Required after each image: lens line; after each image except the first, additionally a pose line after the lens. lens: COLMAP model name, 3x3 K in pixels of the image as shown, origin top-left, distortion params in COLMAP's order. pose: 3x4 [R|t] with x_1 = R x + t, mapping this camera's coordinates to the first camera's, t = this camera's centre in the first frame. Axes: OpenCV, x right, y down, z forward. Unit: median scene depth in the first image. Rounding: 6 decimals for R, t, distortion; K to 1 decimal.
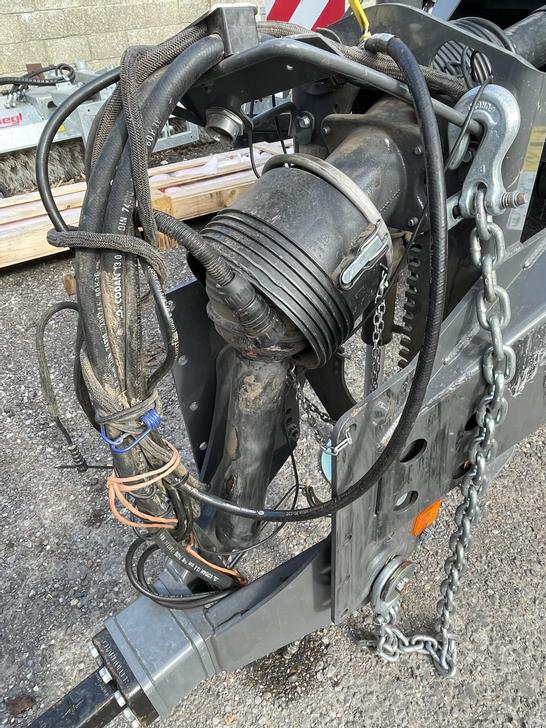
lens RADIAL K [[497.8, 0, 273.0], [0, 497.8, 364.0], [0, 0, 1]] dist [-0.004284, -0.002295]
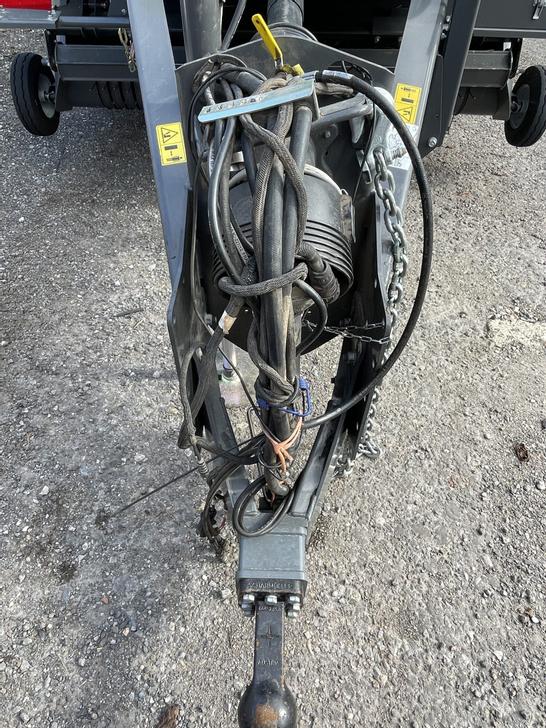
lens RADIAL K [[497.8, 0, 273.0], [0, 497.8, 364.0], [0, 0, 1]] dist [-0.004284, -0.002295]
pose [[0.670439, -0.510632, 0.538300, -0.529102], [0.419019, 0.859312, 0.293268, -0.195120], [-0.612320, 0.028940, 0.790080, -0.018219]]
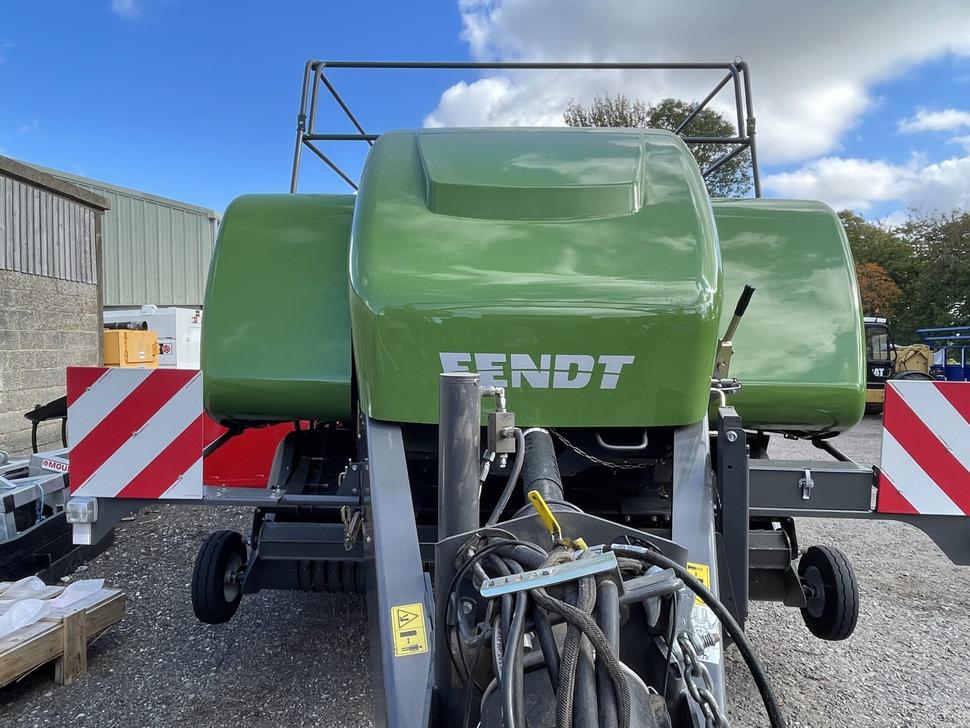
lens RADIAL K [[663.3, 0, 485.0], [0, 663.3, 364.0], [0, 0, 1]] dist [-0.004284, -0.002295]
pose [[0.674786, 0.040471, 0.736903, -0.613406], [0.414474, 0.805377, -0.423768, -0.211865], [-0.610635, 0.591380, 0.526683, 0.009455]]
